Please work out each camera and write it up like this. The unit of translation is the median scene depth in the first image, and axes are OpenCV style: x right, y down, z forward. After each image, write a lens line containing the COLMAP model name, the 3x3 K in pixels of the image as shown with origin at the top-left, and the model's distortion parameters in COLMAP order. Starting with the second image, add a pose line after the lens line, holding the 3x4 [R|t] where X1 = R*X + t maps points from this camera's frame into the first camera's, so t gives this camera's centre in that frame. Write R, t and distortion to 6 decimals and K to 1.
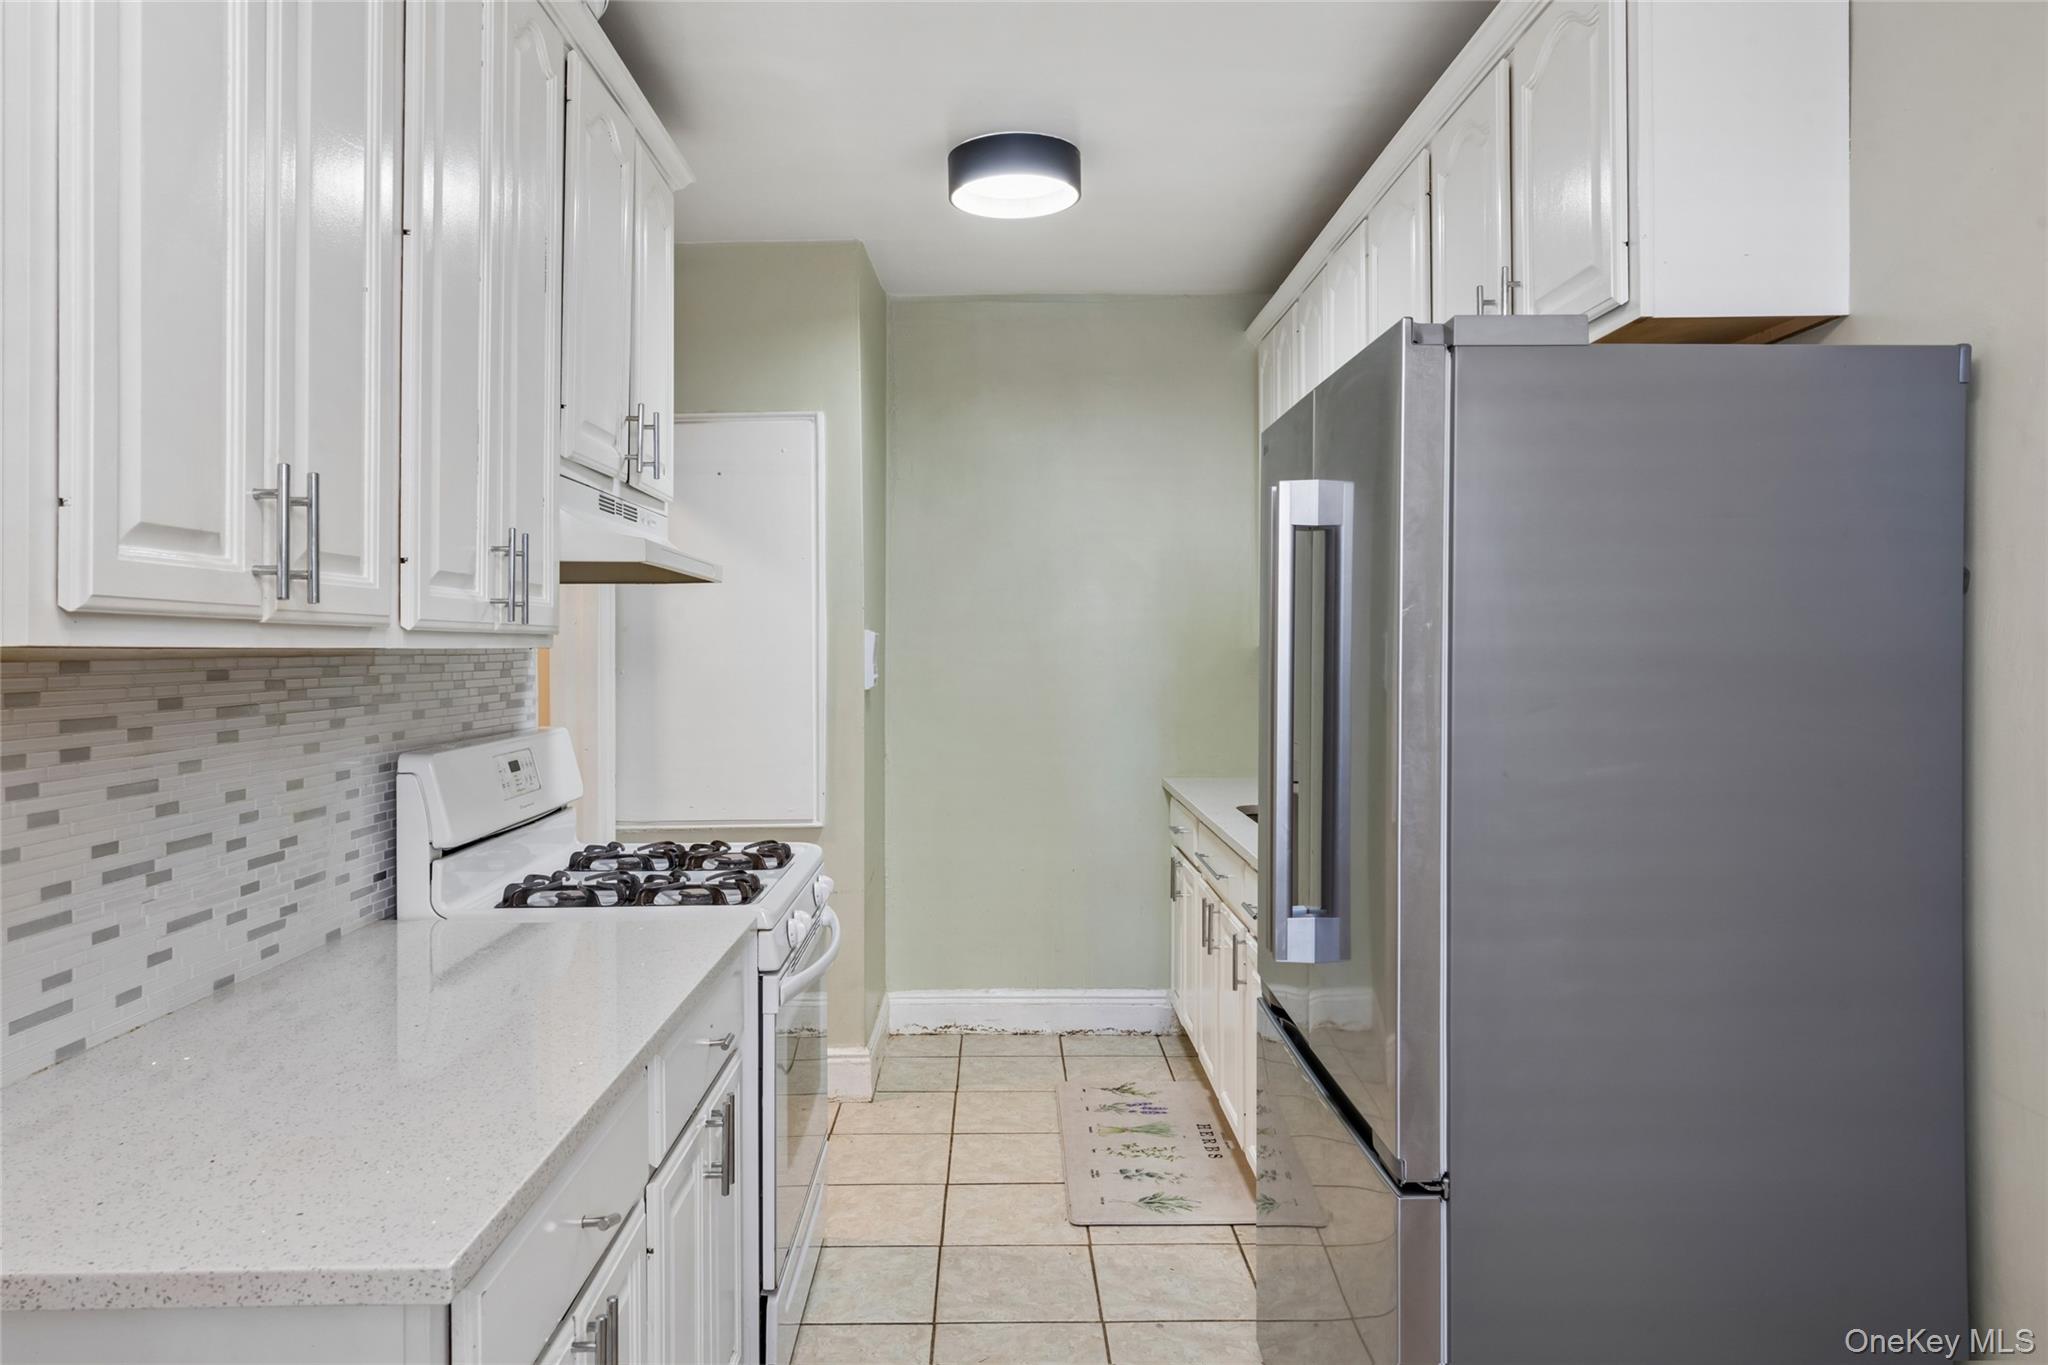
lens RADIAL K [[1305.2, 0, 1019.1], [0, 1305.2, 646.6], [0, 0, 1]] dist [-0.000614, 0.000240]
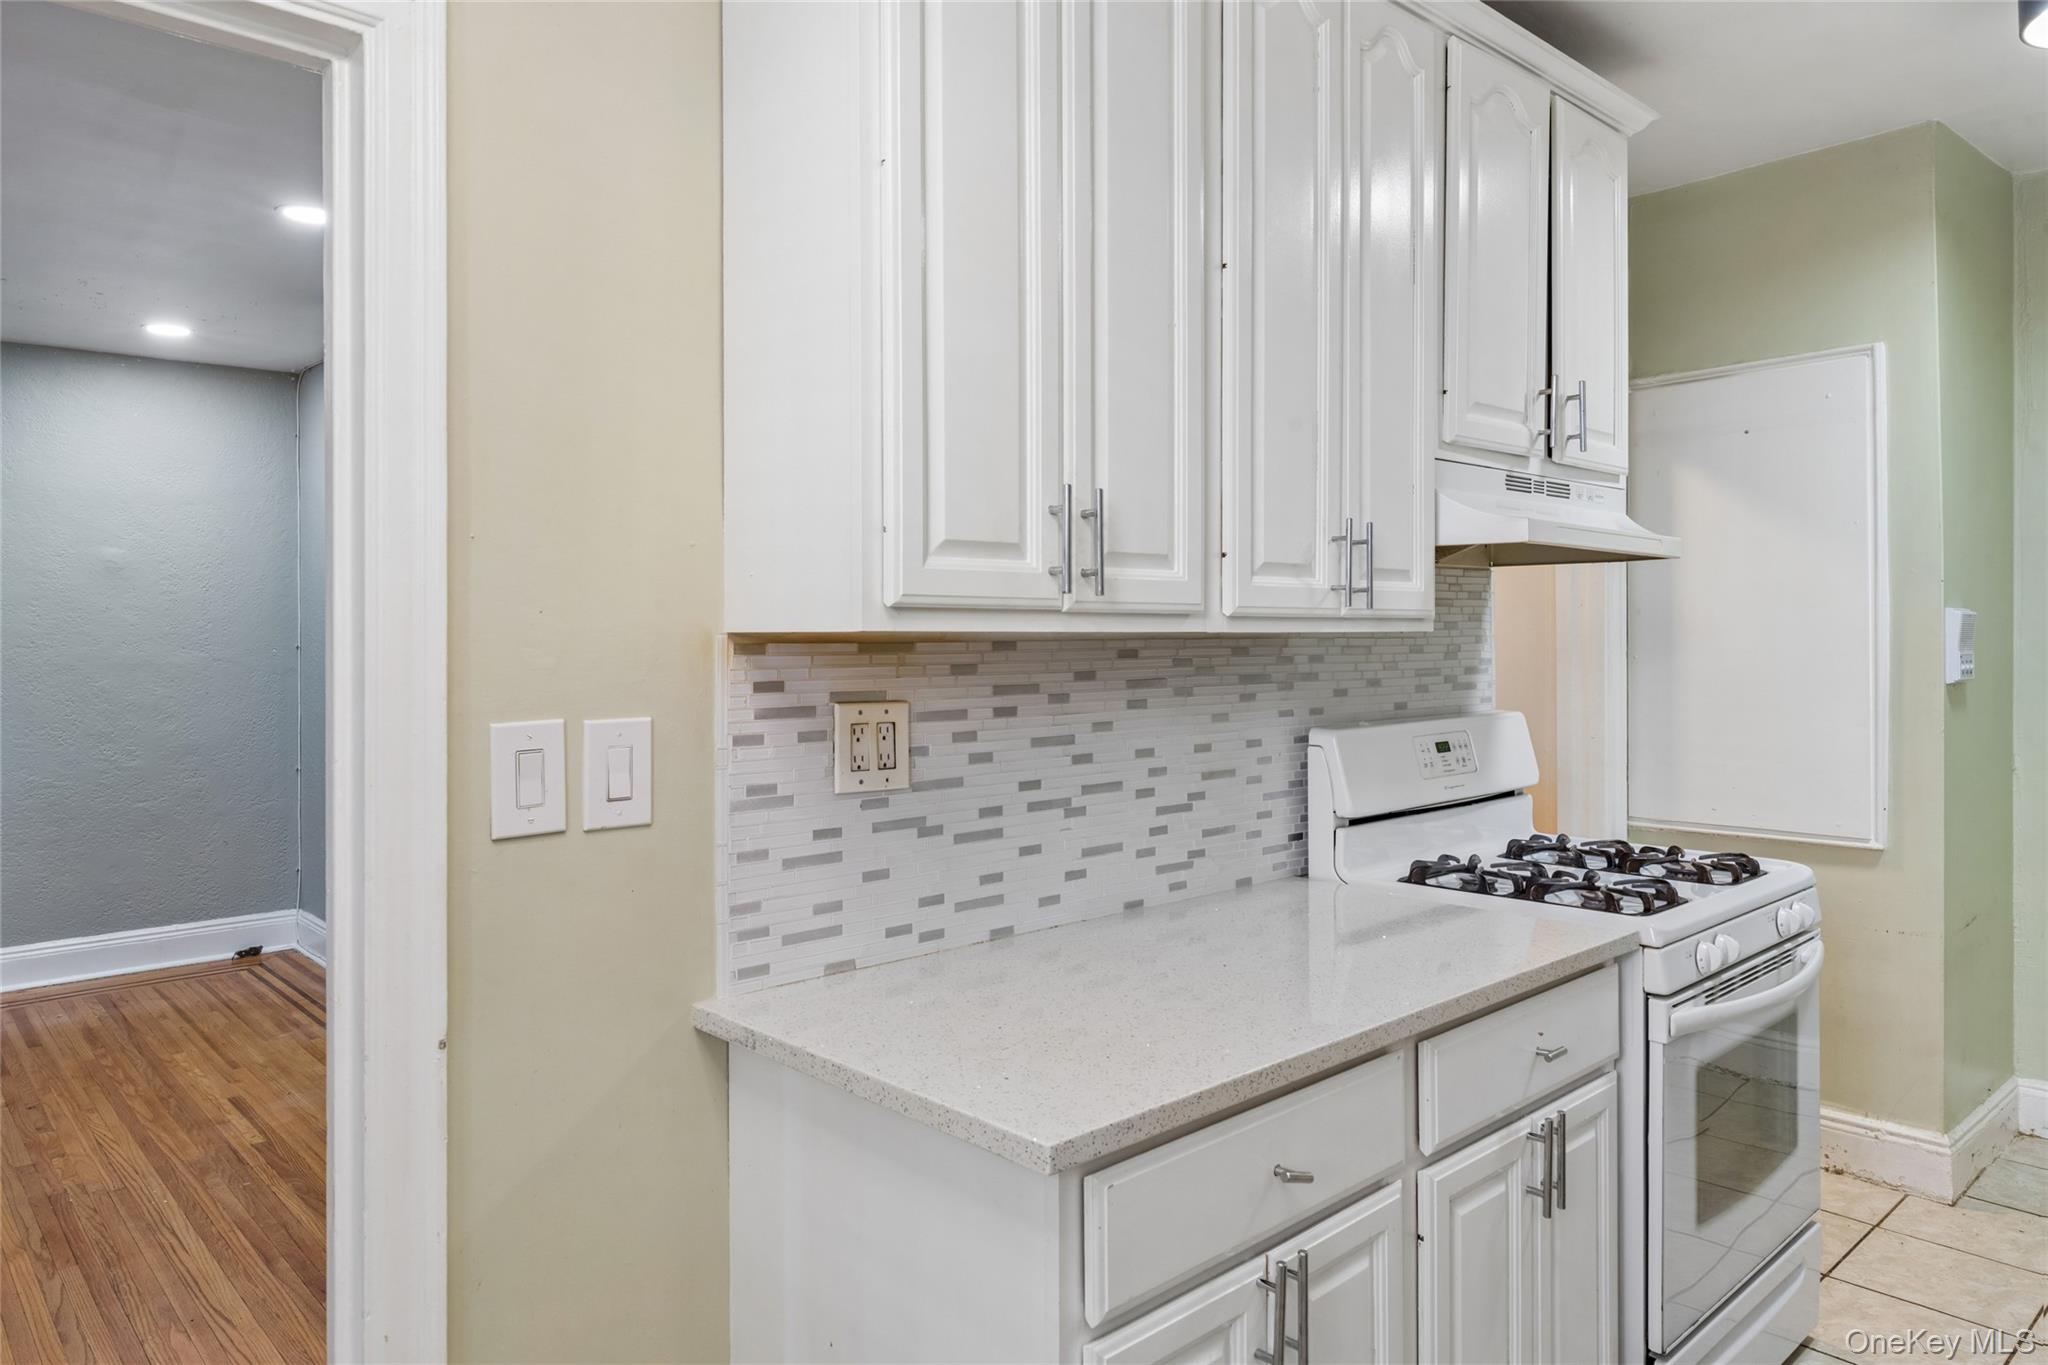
lens RADIAL K [[1338.6, 0, 1025.3], [0, 1338.6, 624.1], [0, 0, 1]] dist [0.001770, 0.000831]
pose [[0.663806, -0.003416, -0.747897, 0.248631], [0.001036, 0.999993, -0.003648, -0.001413], [0.747904, 0.001647, 0.663804, 0.084161]]
